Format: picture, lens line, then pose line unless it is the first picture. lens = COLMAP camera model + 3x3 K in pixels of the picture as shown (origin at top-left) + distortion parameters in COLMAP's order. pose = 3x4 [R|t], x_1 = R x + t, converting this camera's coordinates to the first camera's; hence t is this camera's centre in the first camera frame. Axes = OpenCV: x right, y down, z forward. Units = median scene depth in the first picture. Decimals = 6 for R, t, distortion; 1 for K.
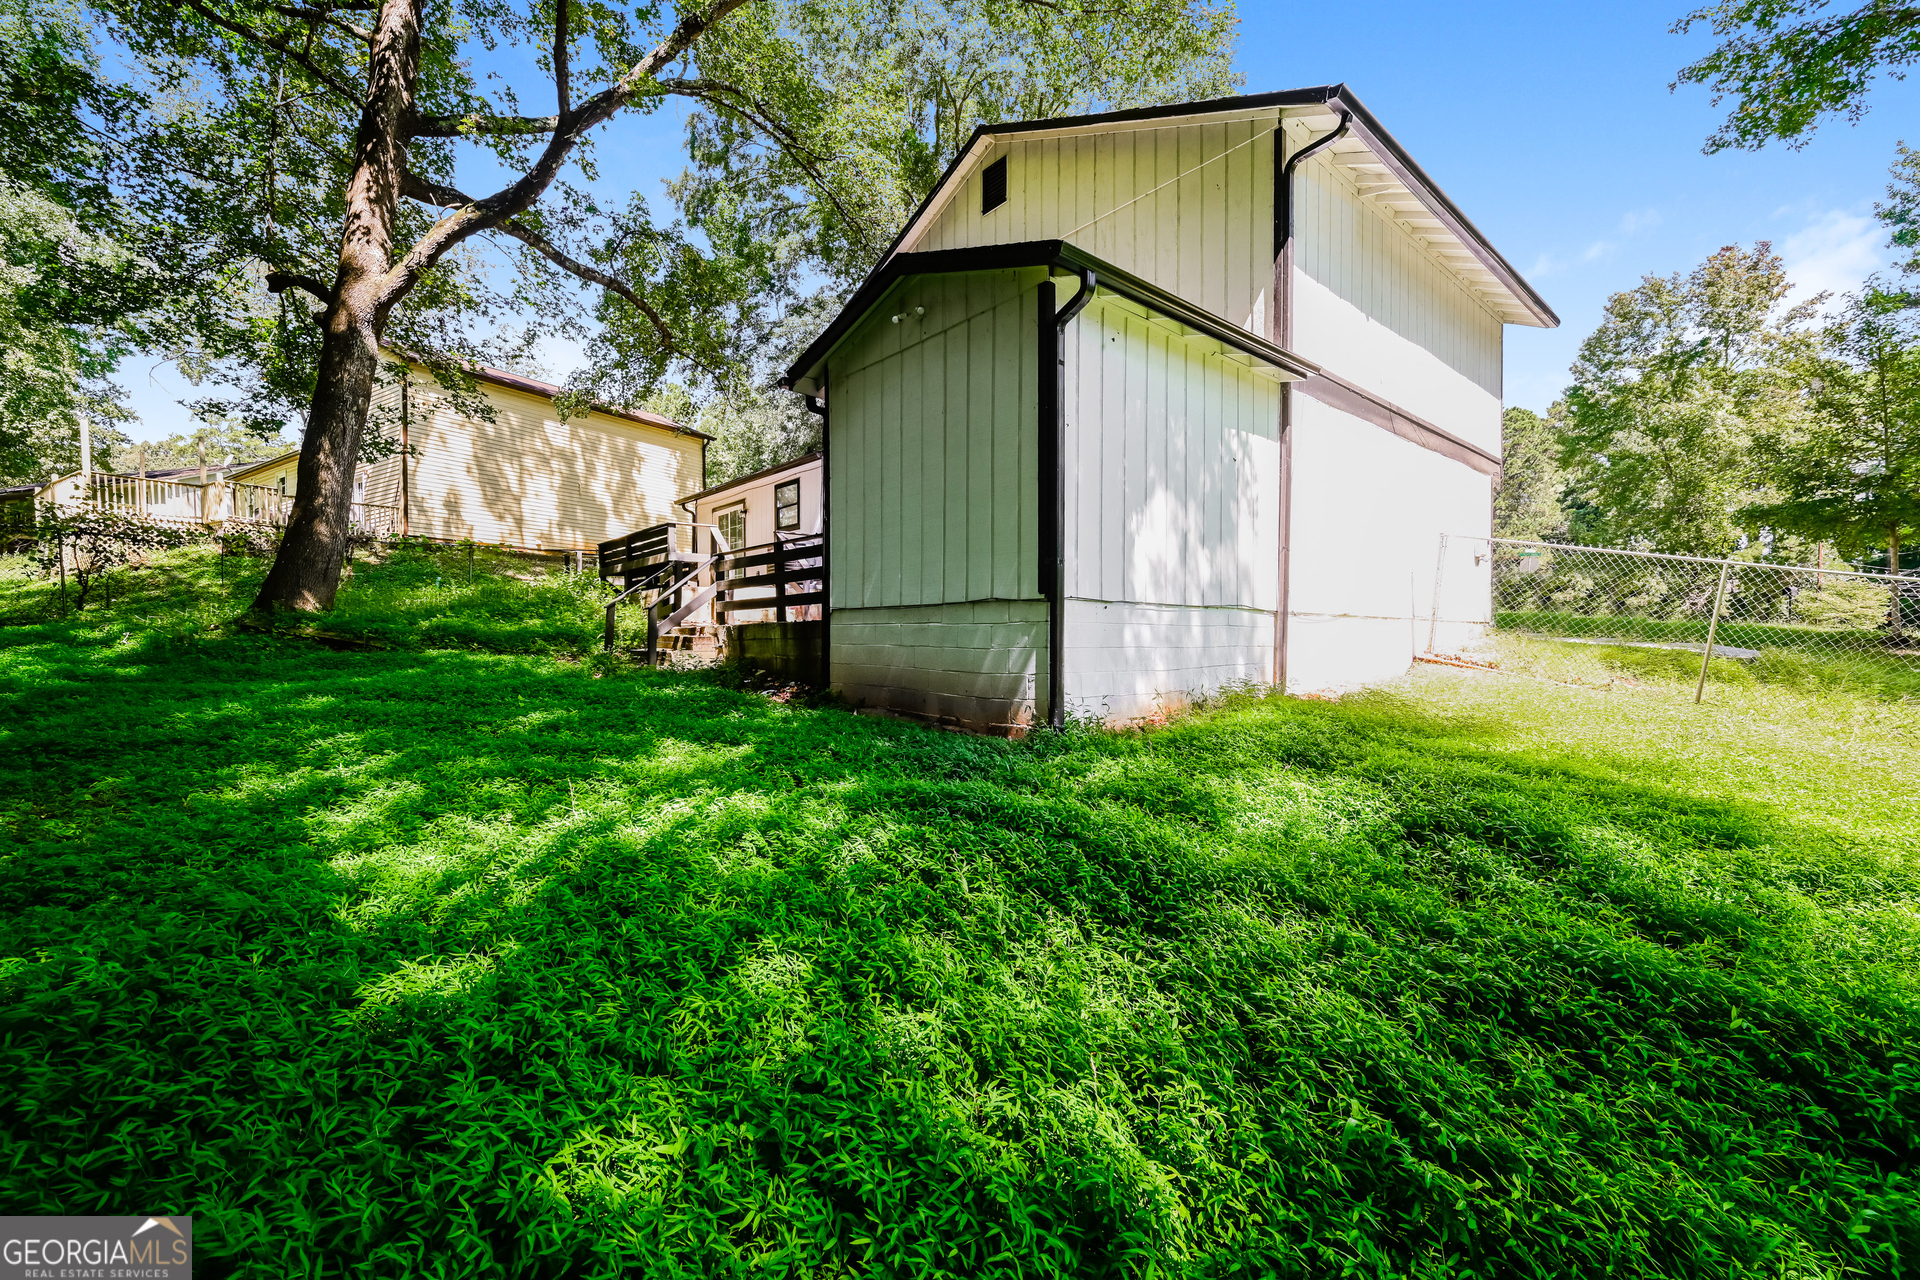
lens RADIAL K [[809.4, 0, 959.8], [0, 809.4, 644.8], [0, 0, 1]] dist [-0.001025, -0.000042]
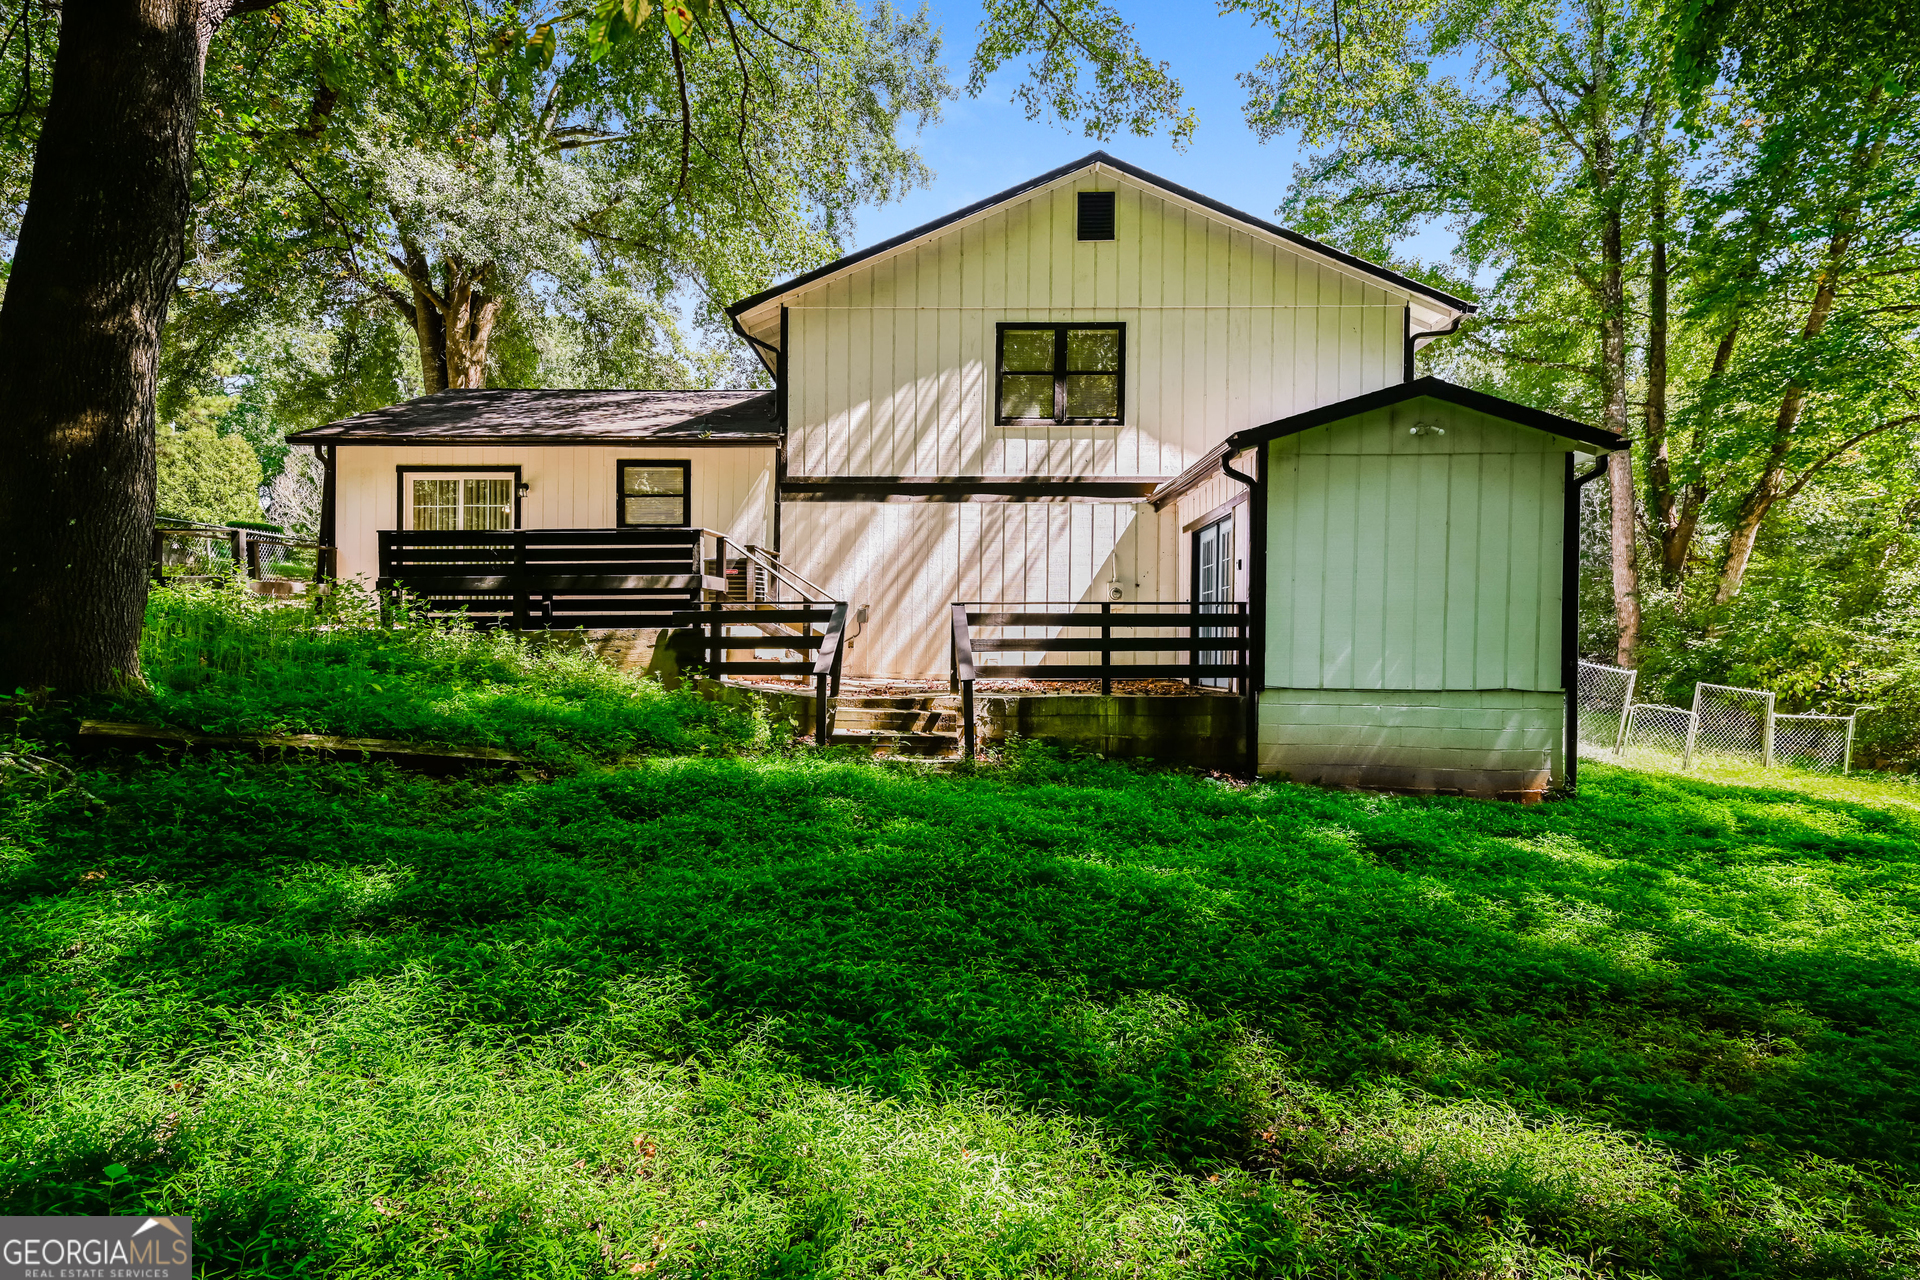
lens RADIAL K [[1001.4, 0, 959.8], [0, 1001.4, 646.8], [0, 0, 1]] dist [-0.001837, -0.000064]
pose [[0.663500, 0.004403, 0.748163, -1.267436], [-0.006094, 0.999981, -0.000481, -0.082072], [-0.748151, -0.004240, 0.663514, 0.453416]]
